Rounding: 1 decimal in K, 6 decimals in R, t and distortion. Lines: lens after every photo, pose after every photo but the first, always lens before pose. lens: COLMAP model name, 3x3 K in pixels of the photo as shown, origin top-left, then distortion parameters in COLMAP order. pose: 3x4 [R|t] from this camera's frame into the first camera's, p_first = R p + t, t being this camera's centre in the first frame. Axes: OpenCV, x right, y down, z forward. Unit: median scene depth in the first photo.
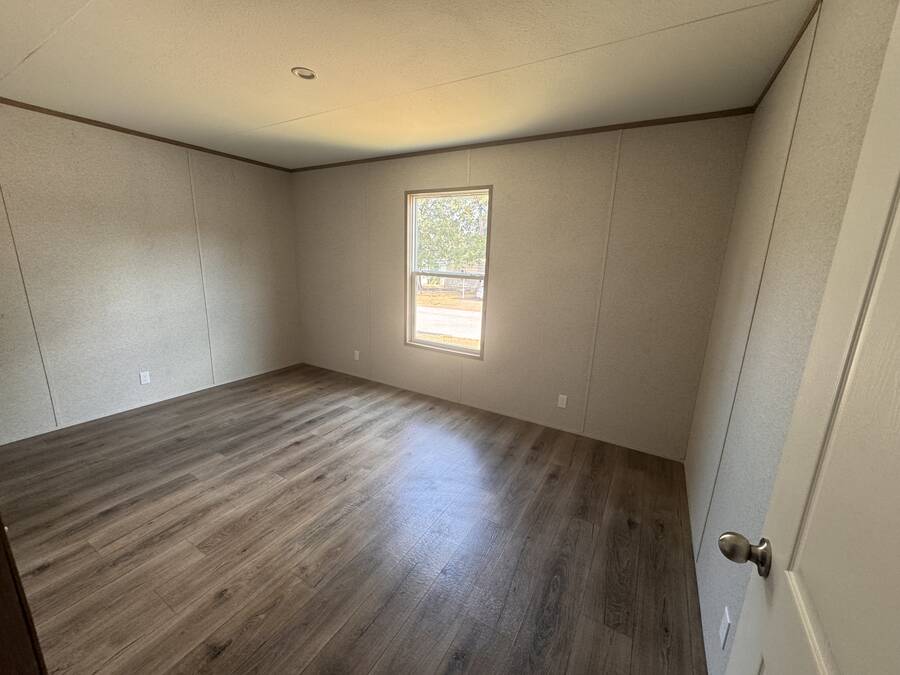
lens RADIAL K [[359.0, 0, 450.0], [0, 359.0, 337.5], [0, 0, 1]] dist [-0.000810, -0.000495]
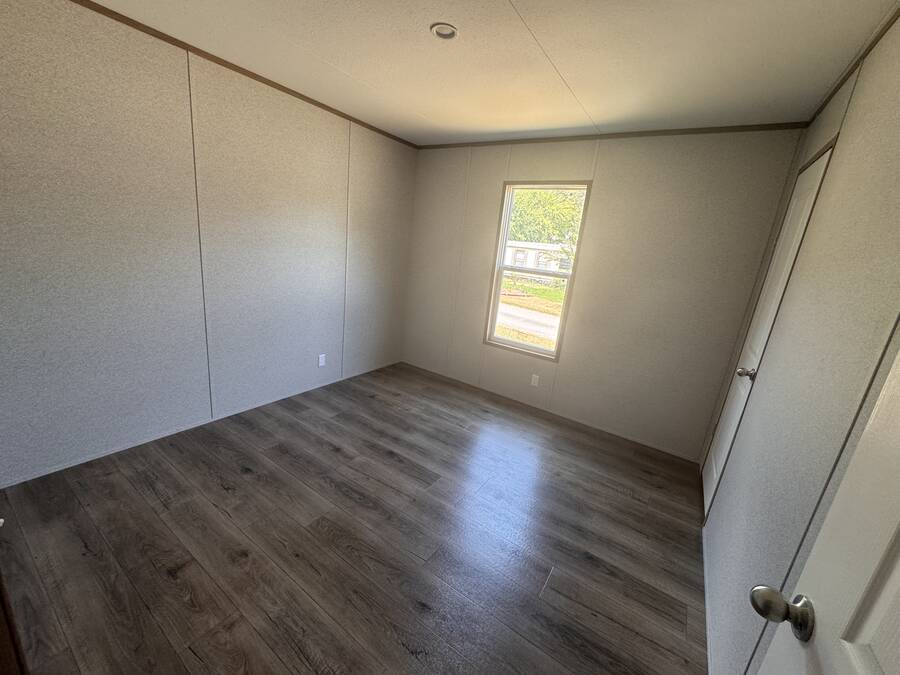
lens RADIAL K [[359.0, 0, 450.0], [0, 359.0, 337.5], [0, 0, 1]] dist [-0.000810, -0.000495]
pose [[-0.058226, 0.214113, -0.975072, 0.366251], [-0.316623, 0.922341, 0.221441, -0.248113], [0.946763, 0.321624, 0.014089, 1.166084]]
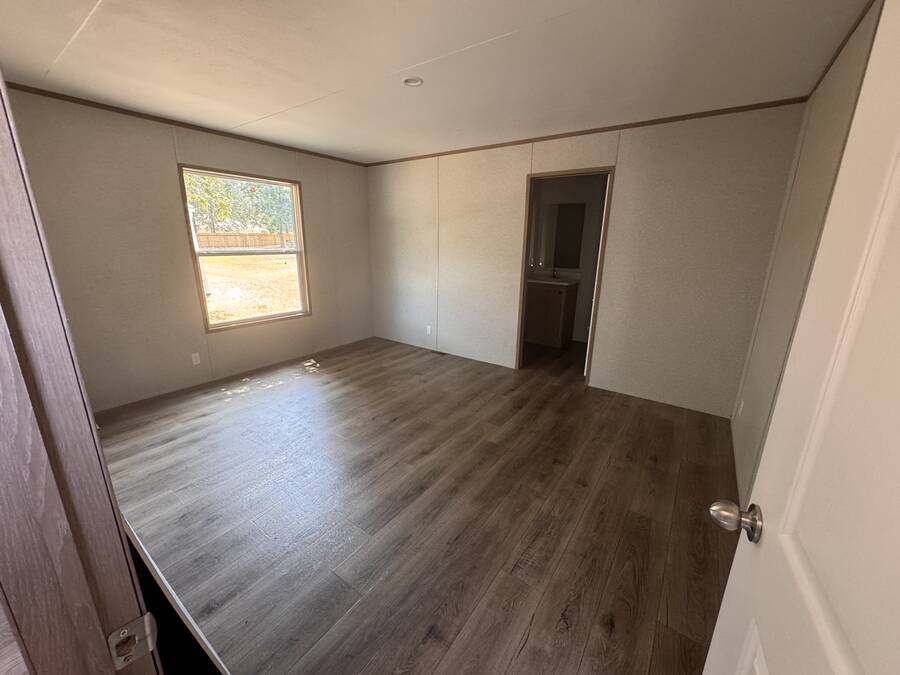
lens RADIAL K [[359.0, 0, 450.0], [0, 359.0, 337.5], [0, 0, 1]] dist [-0.000810, -0.000495]
pose [[-0.994816, -0.072202, 0.071612, -0.532683], [-0.030243, 0.882395, 0.469536, -0.383650], [-0.097092, 0.464936, -0.880004, 1.653822]]
